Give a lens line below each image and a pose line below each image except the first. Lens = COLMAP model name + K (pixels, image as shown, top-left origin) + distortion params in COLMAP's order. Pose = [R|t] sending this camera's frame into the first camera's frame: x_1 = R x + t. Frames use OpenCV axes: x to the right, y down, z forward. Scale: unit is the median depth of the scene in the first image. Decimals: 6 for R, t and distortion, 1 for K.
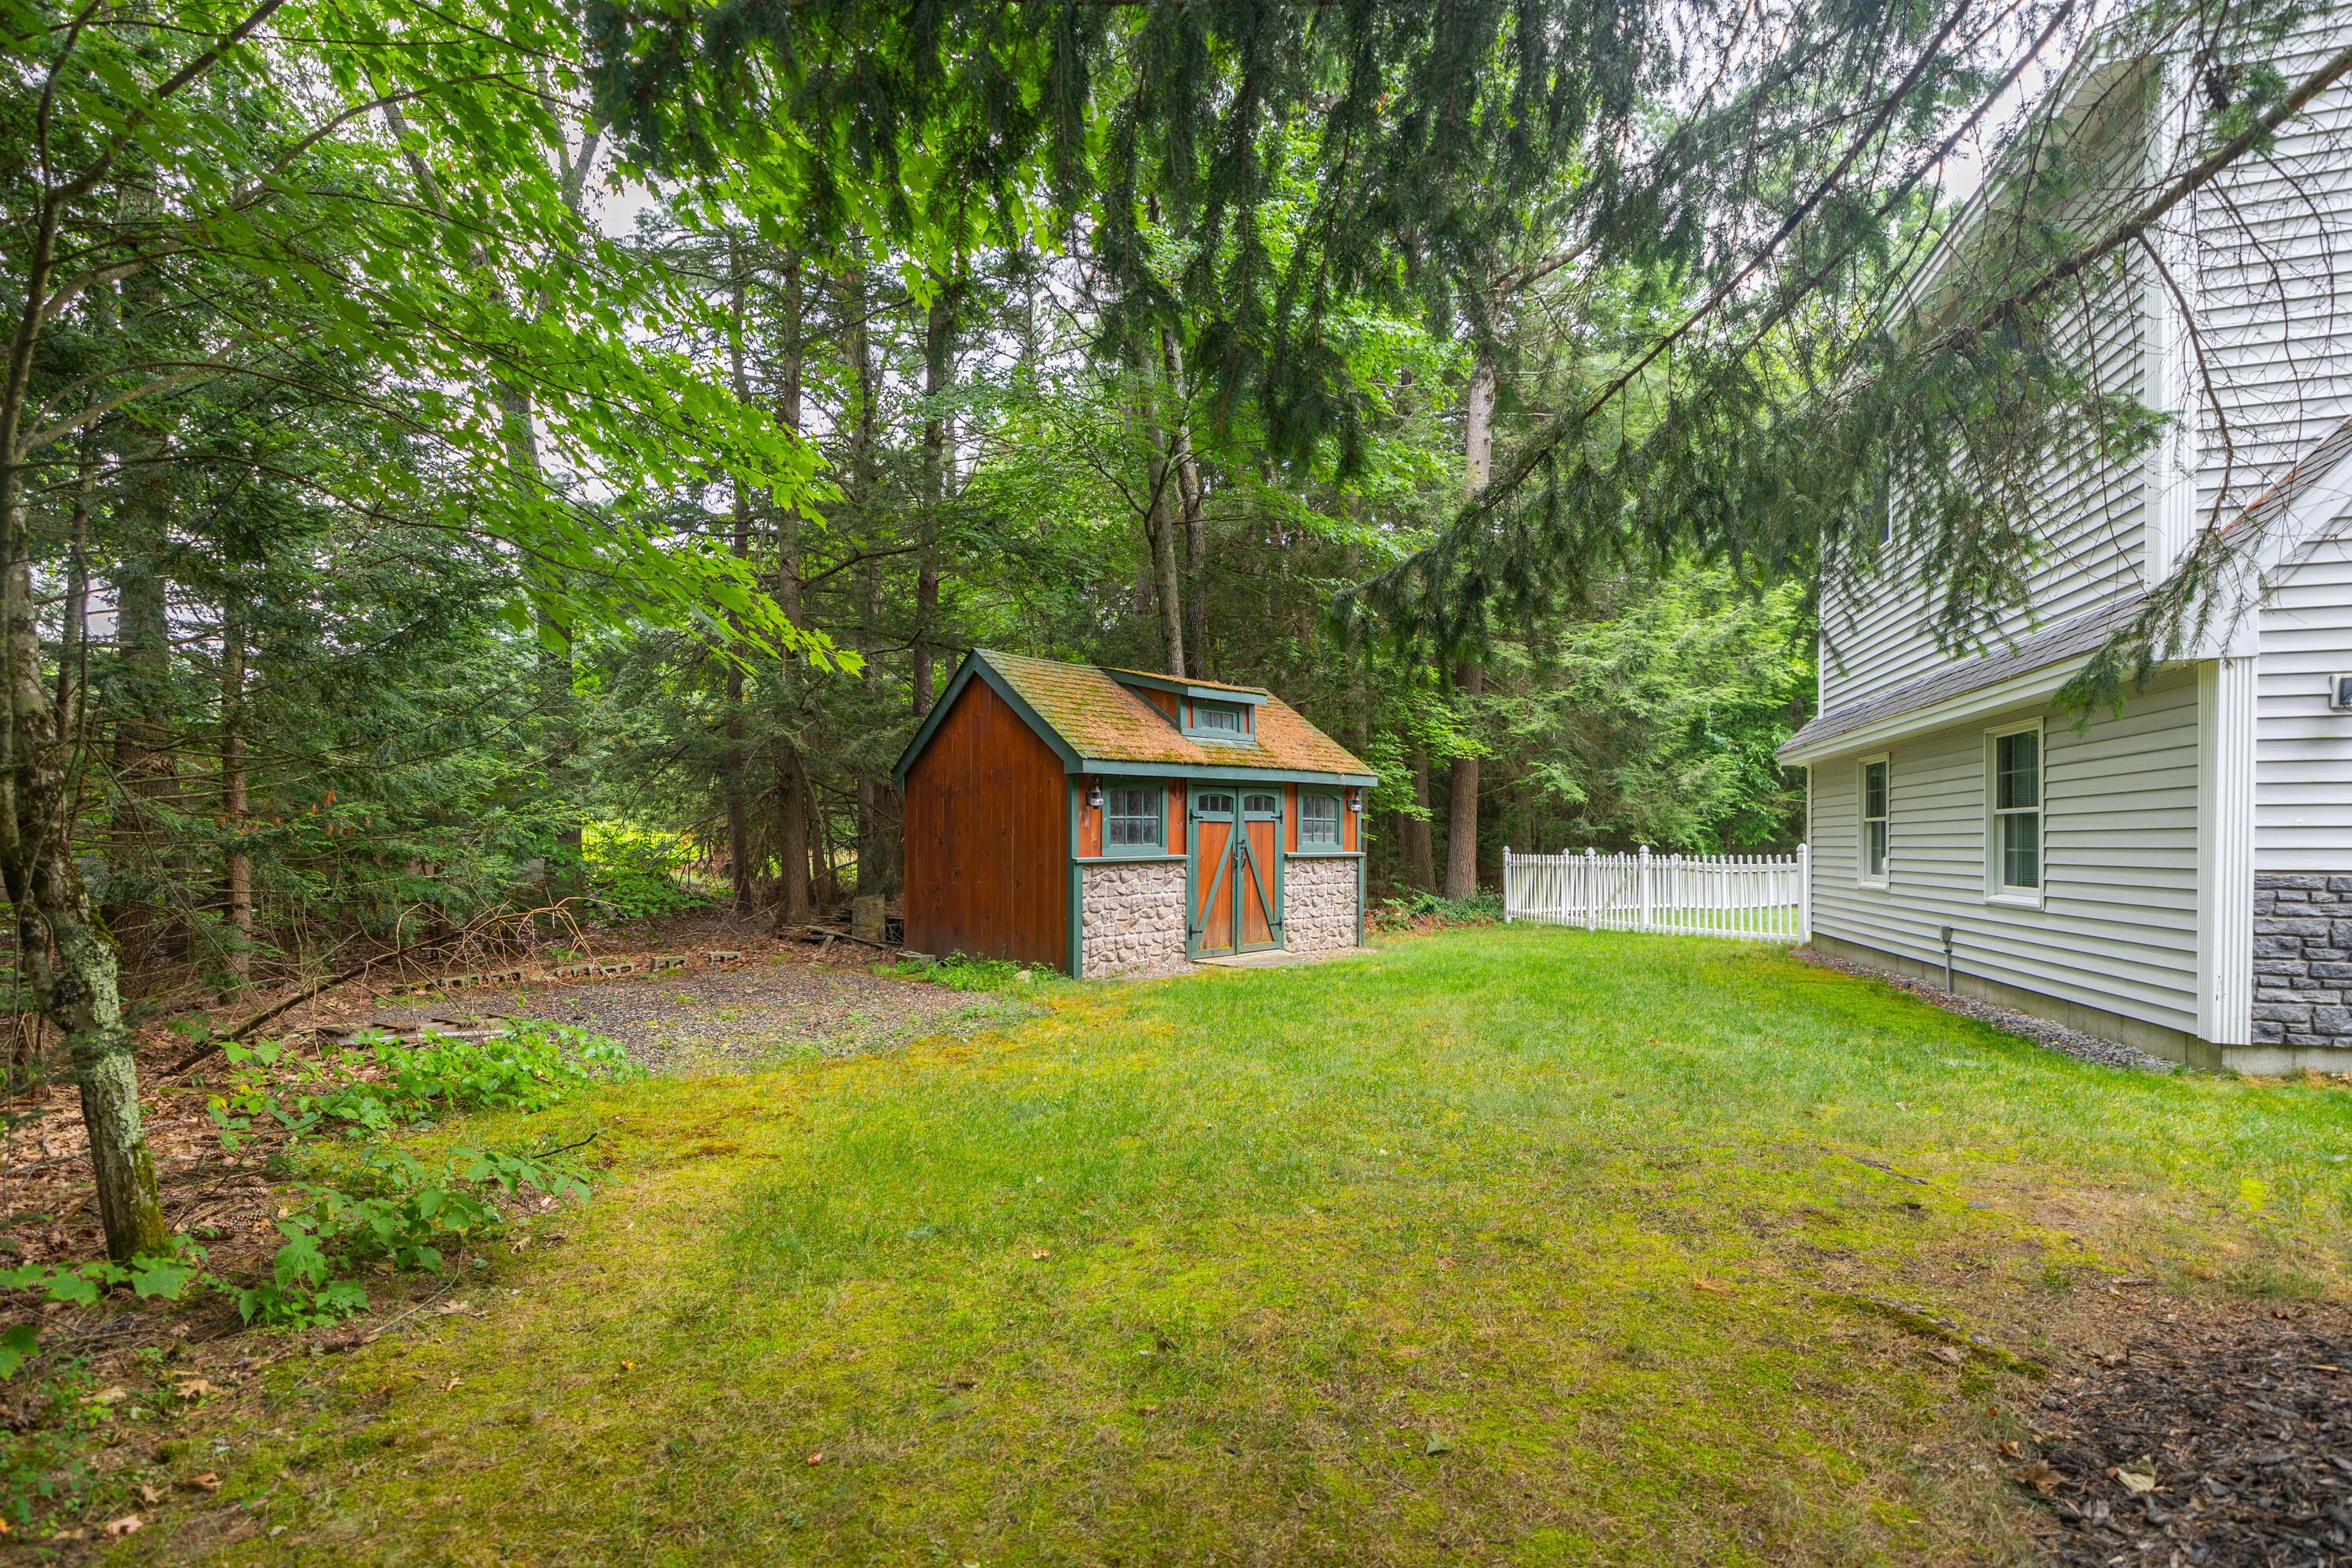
lens RADIAL K [[989.2, 0, 1152.3], [0, 989.2, 866.8], [0, 0, 1]] dist [-0.000052, 0.000050]
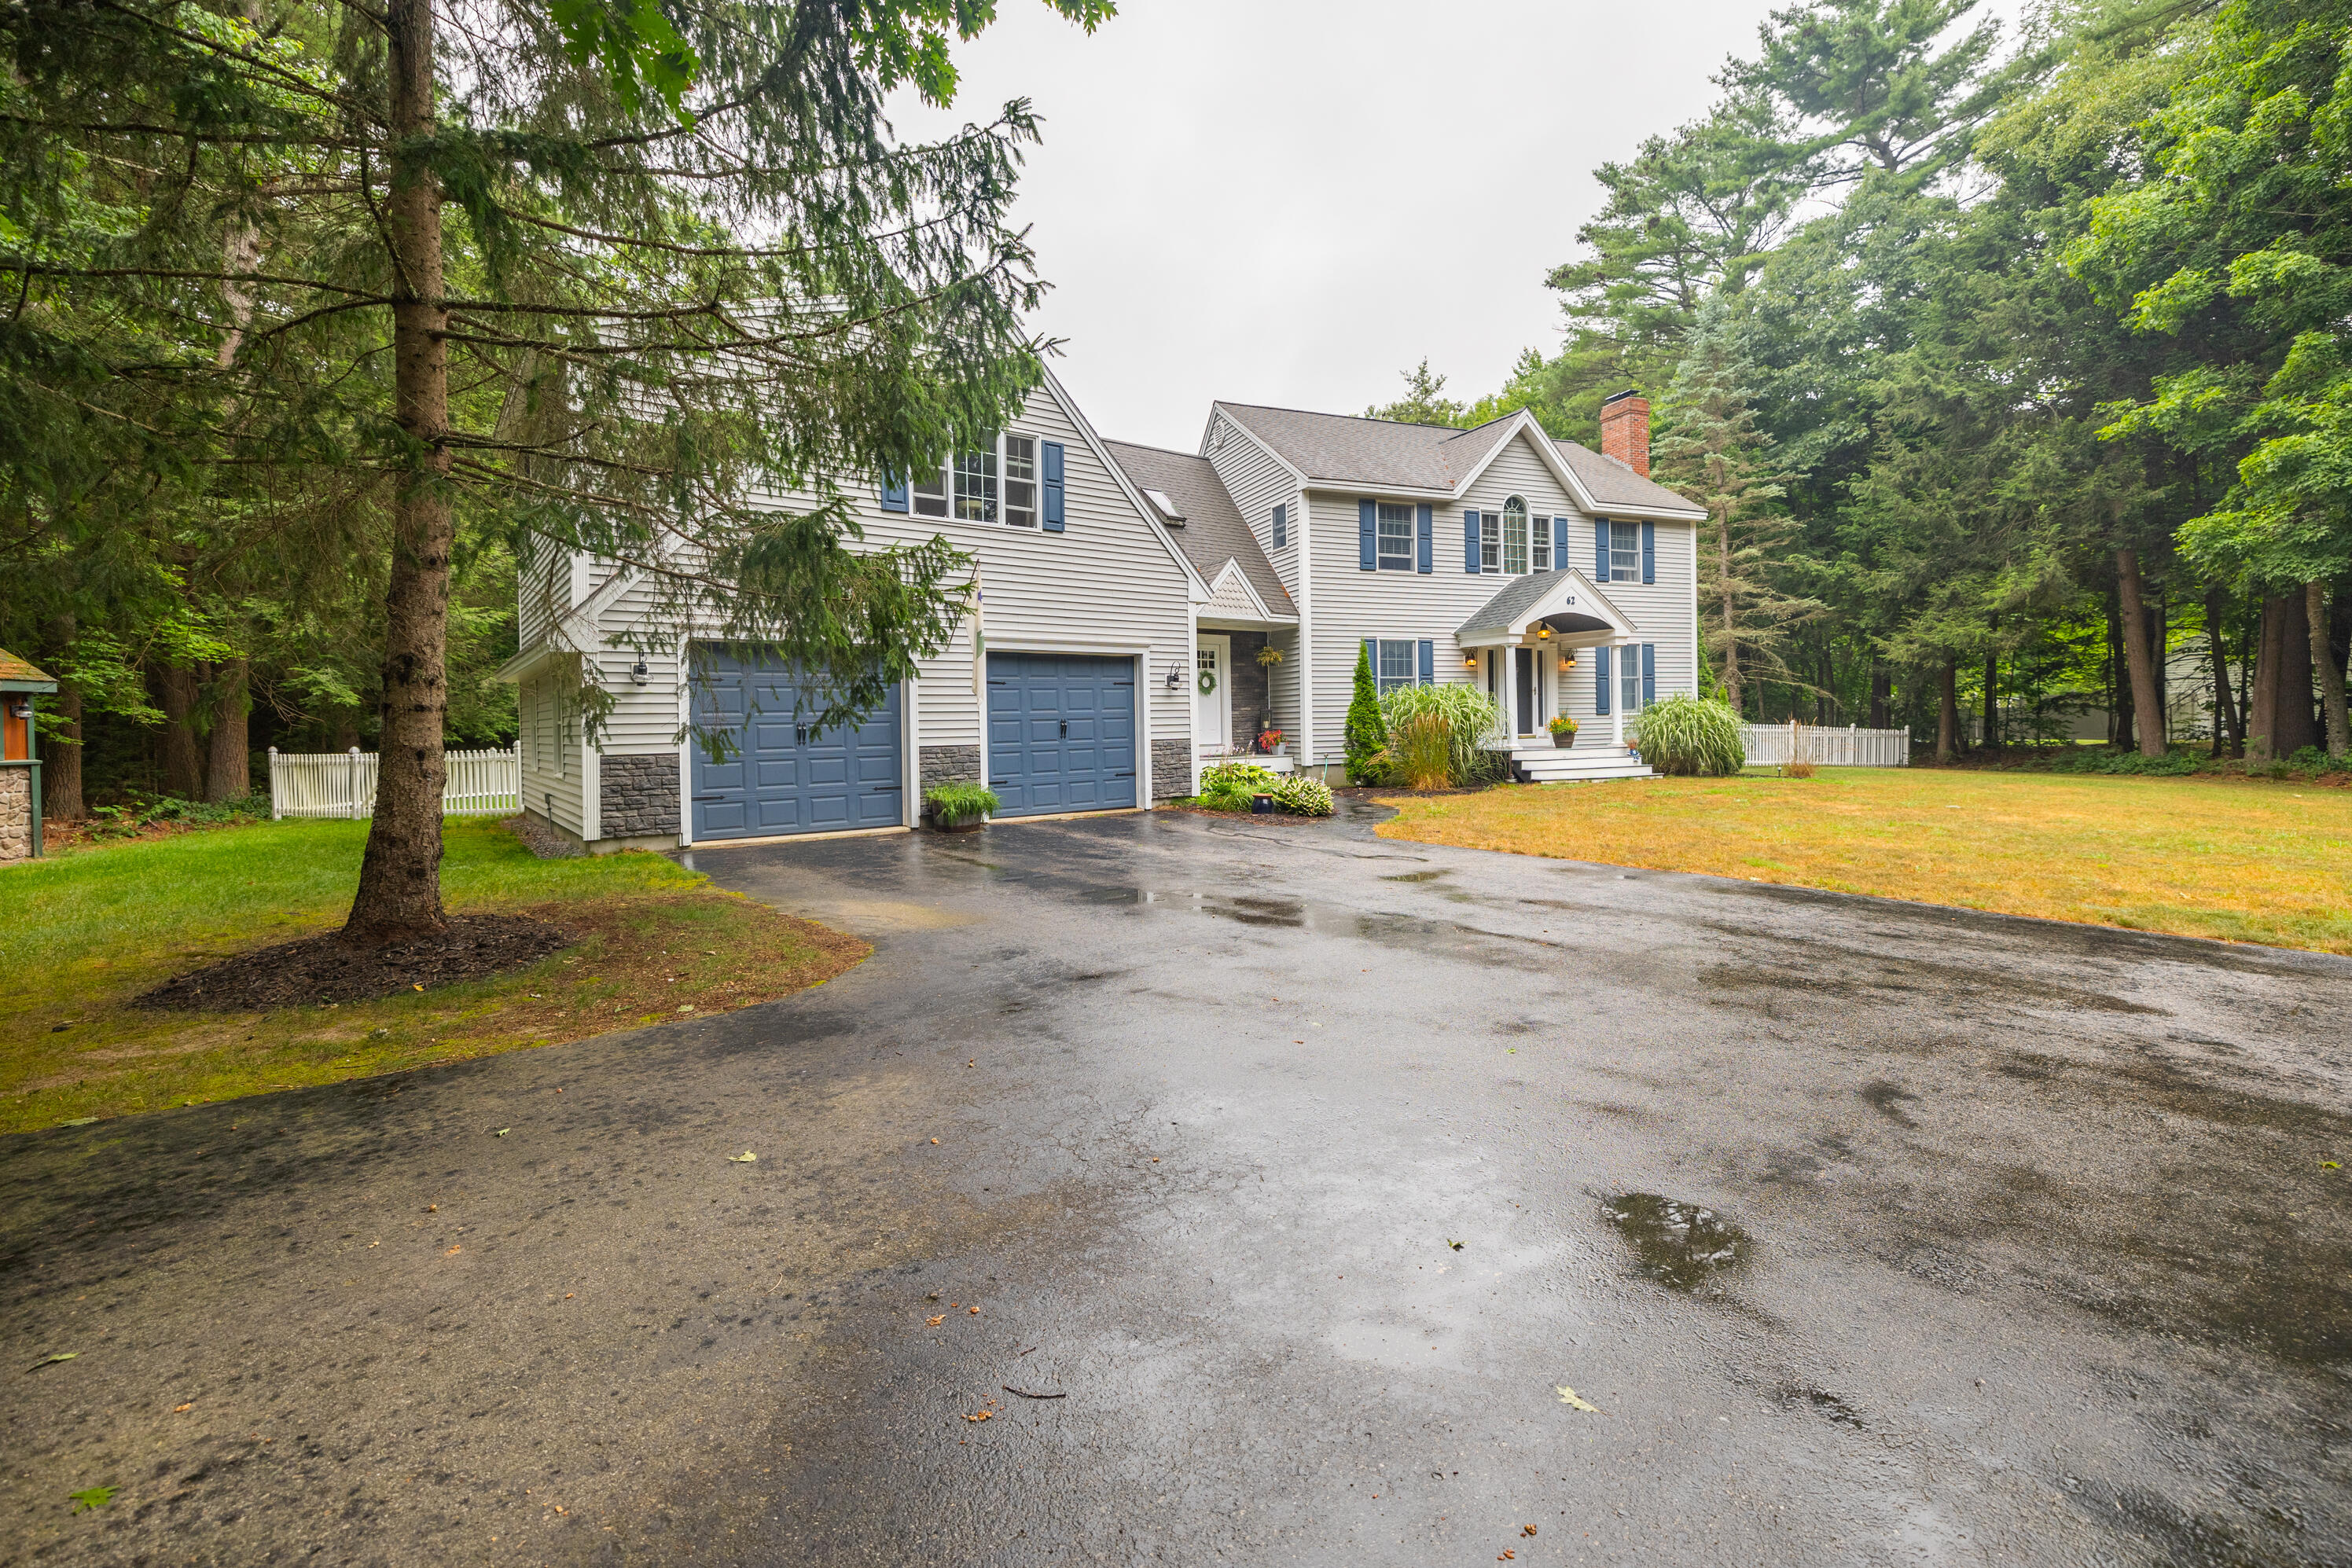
lens RADIAL K [[980.6, 0, 1148.9], [0, 980.6, 721.5], [0, 0, 1]] dist [-0.002301, -0.000410]
pose [[0.551603, -0.009190, 0.834056, 0.011097], [0.037241, 0.999213, -0.013620, 0.001070], [-0.833275, 0.038574, 0.551511, -0.346867]]
